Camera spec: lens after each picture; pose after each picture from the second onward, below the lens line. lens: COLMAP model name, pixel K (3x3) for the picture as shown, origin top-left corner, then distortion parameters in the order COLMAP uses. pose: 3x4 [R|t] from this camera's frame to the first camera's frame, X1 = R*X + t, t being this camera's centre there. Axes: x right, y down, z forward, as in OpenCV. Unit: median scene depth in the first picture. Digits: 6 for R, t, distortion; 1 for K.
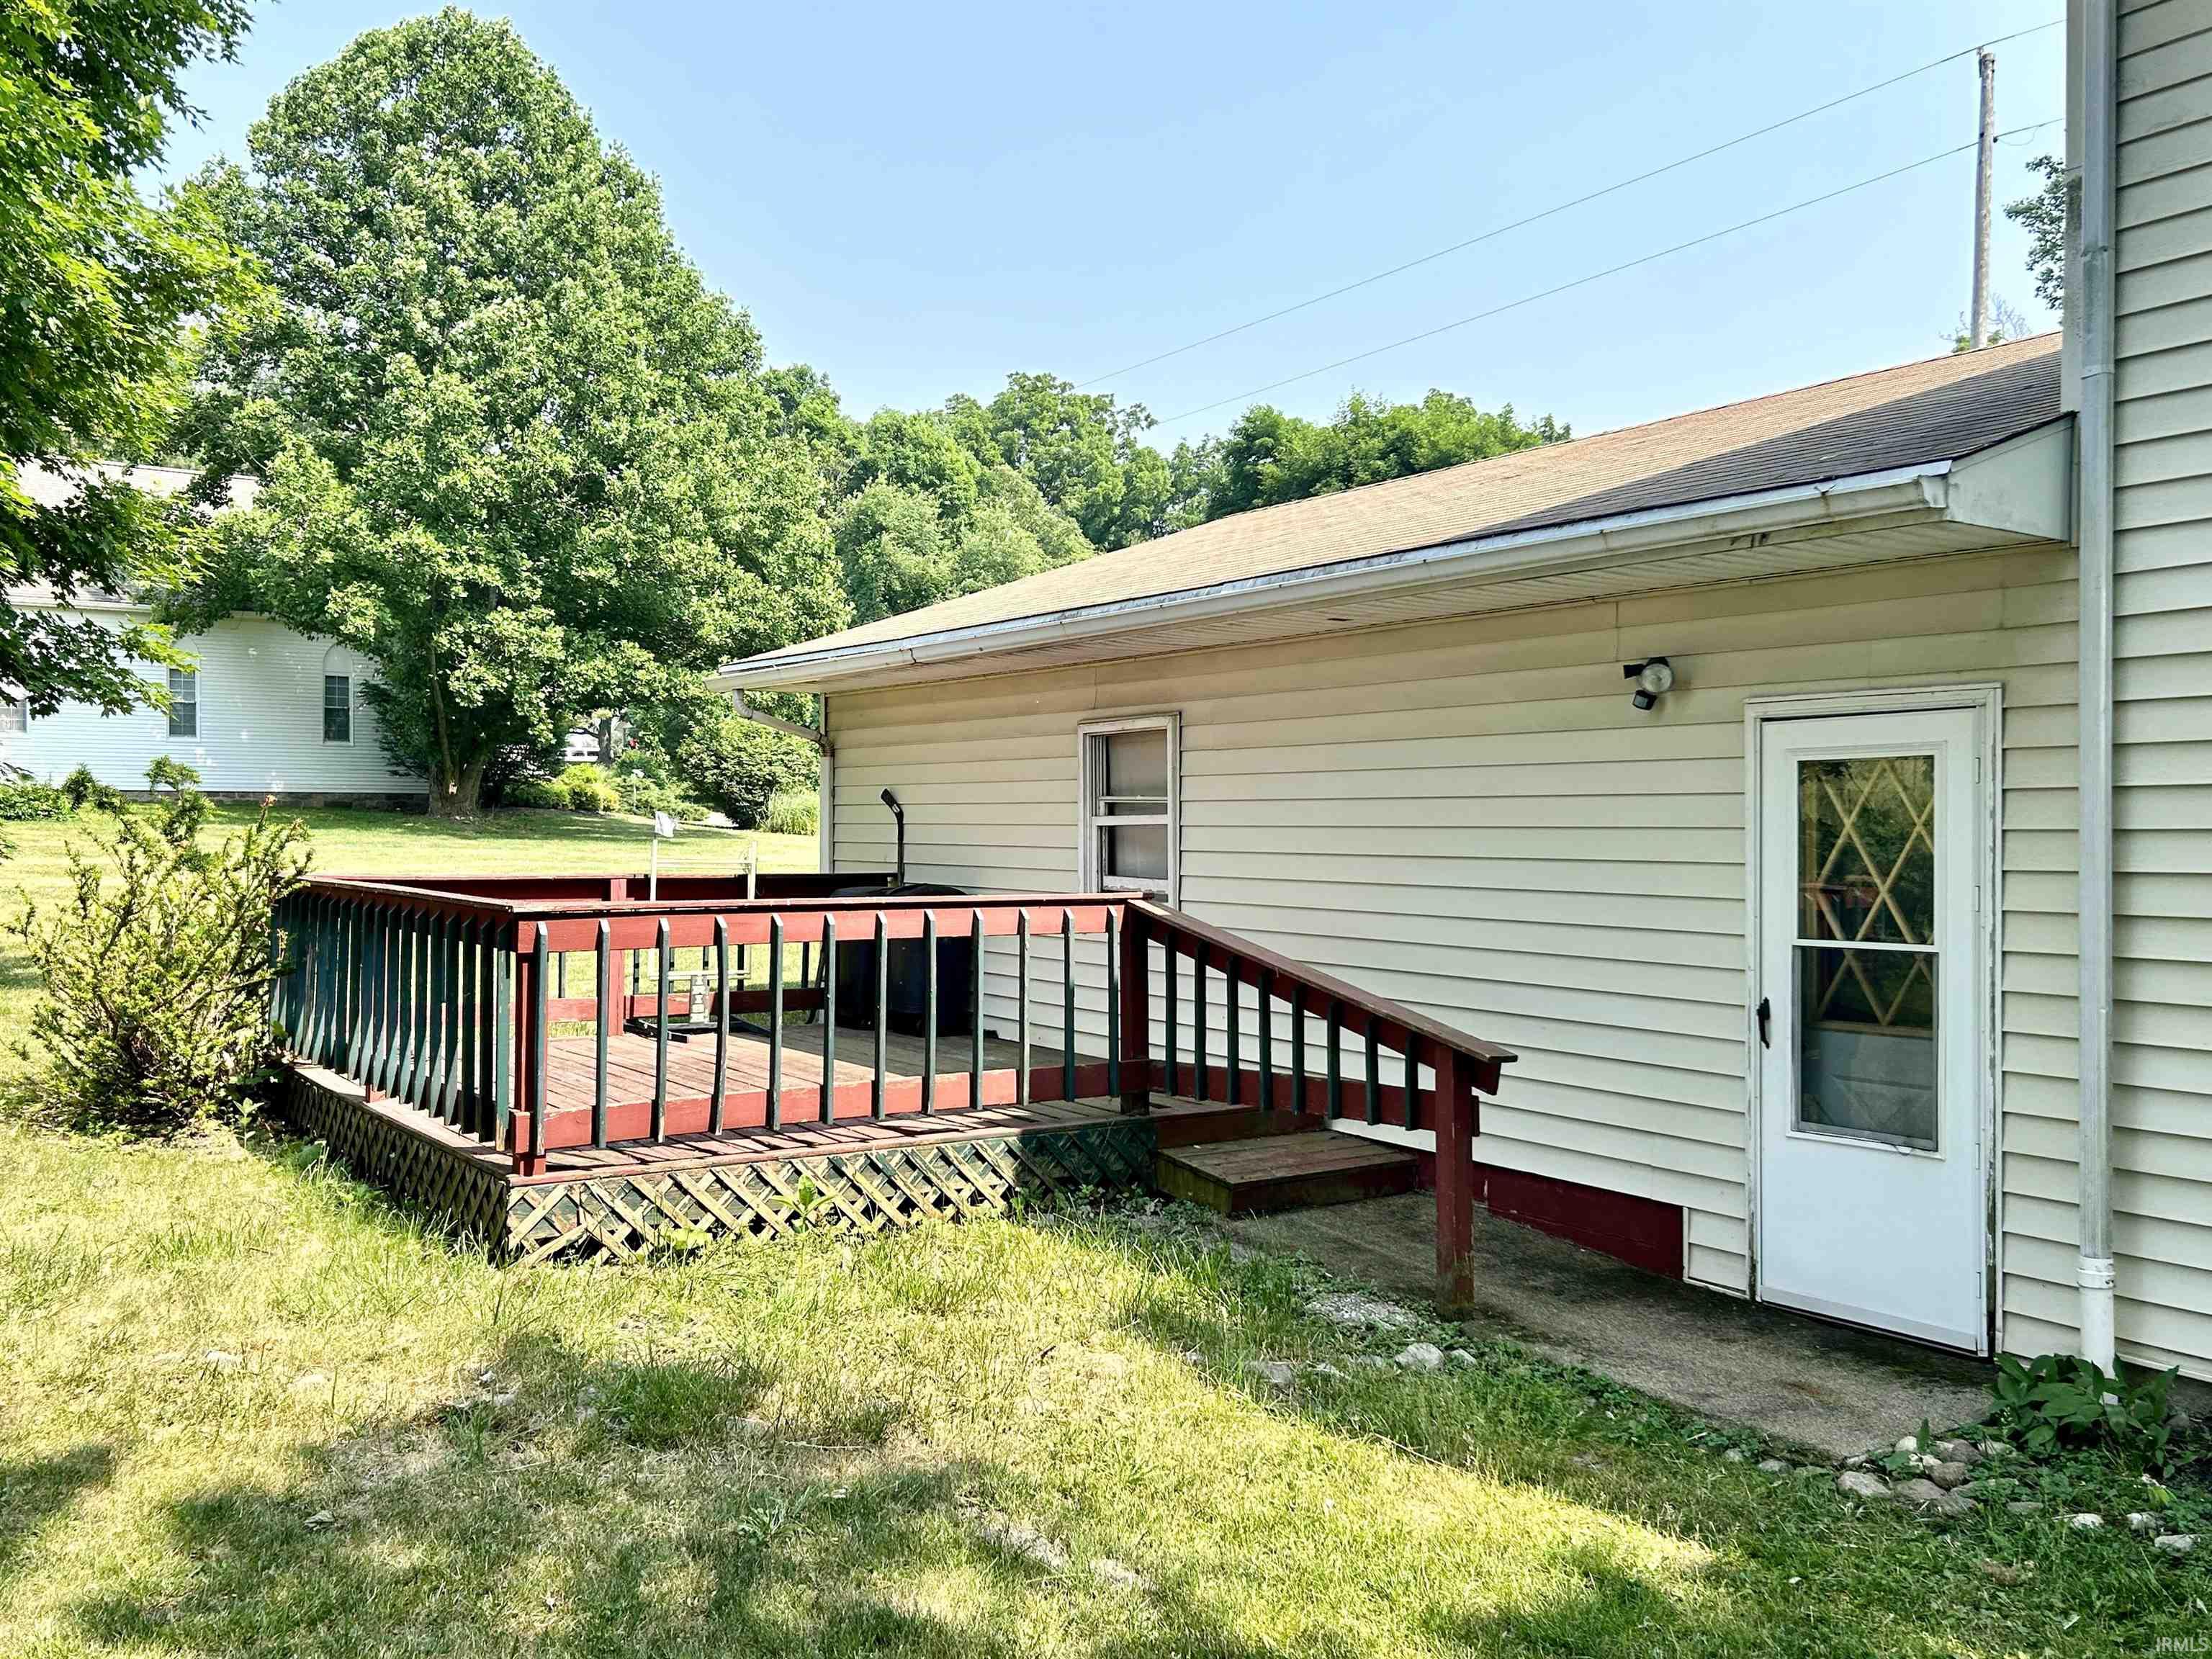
lens RADIAL K [[1749.4, 0, 1111.6], [0, 1749.4, 865.8], [0, 0, 1]] dist [0.000886, -0.003880]
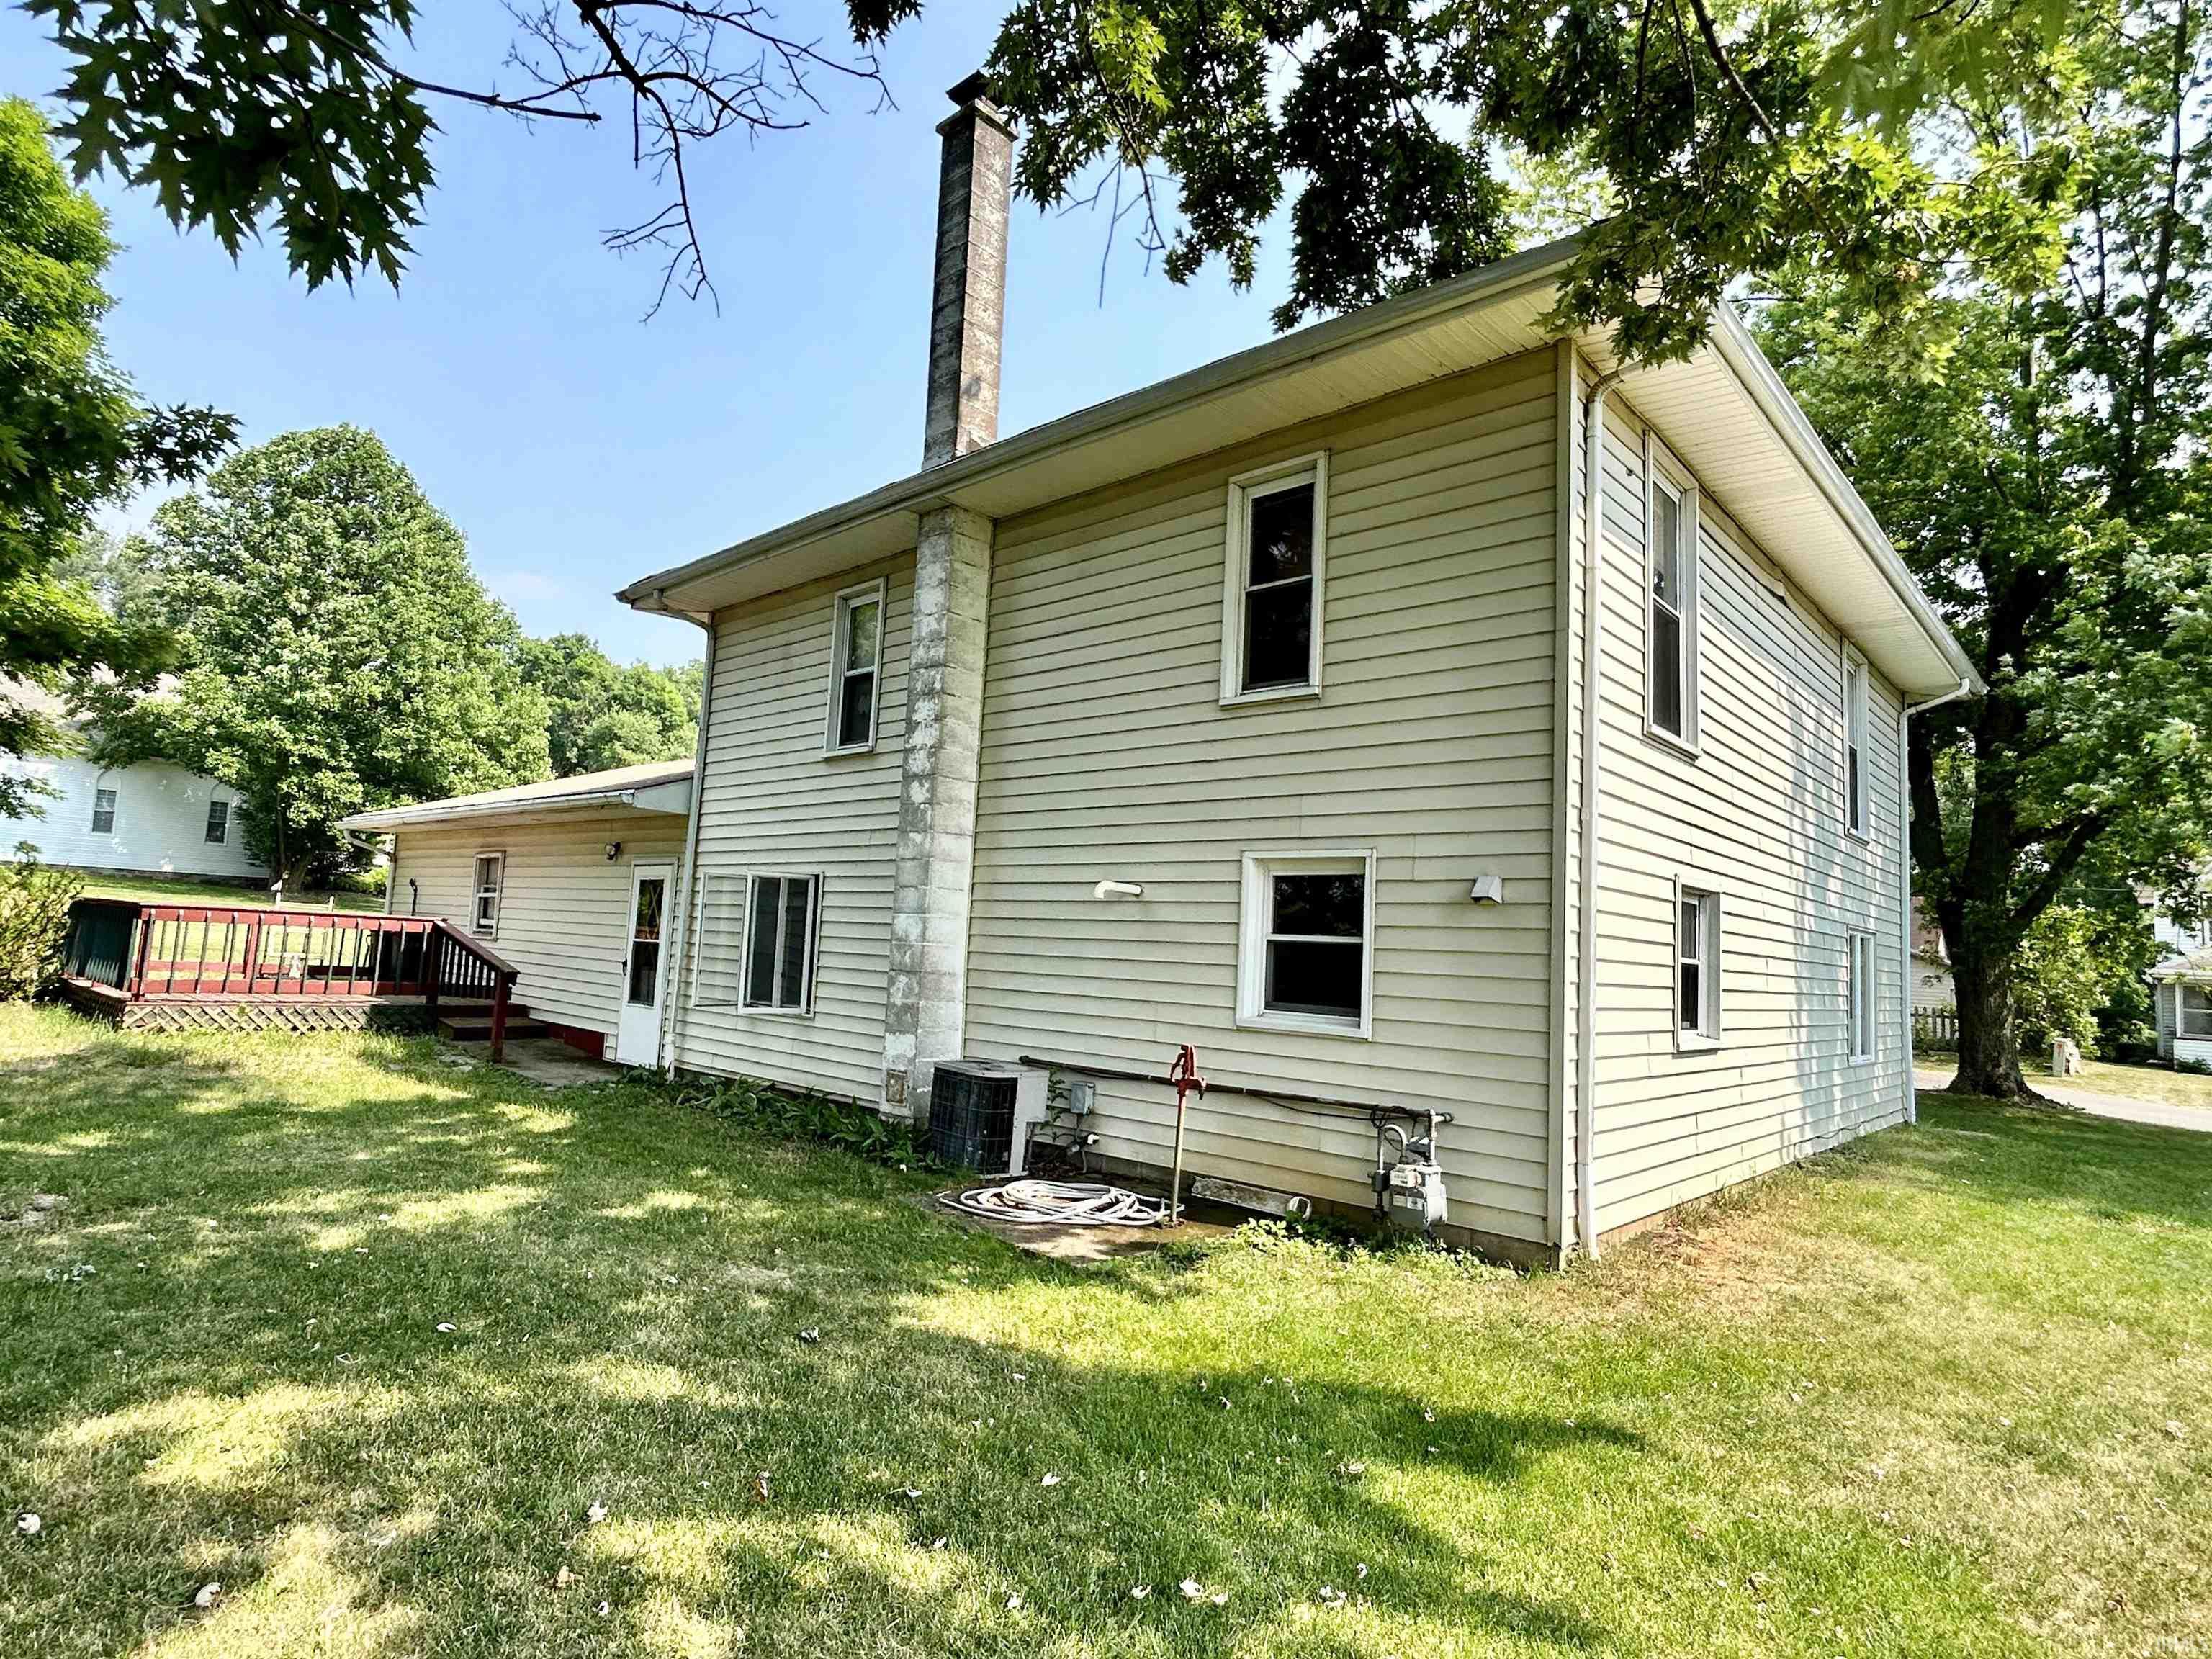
lens RADIAL K [[1151.6, 0, 1103.3], [0, 1151.6, 822.8], [0, 0, 1]] dist [0.000849, 0.000225]
pose [[0.976175, 0.068412, 0.205916, 0.159393], [-0.042449, 0.990870, -0.127963, 0.013447], [-0.212790, 0.116174, 0.970167, -0.234716]]
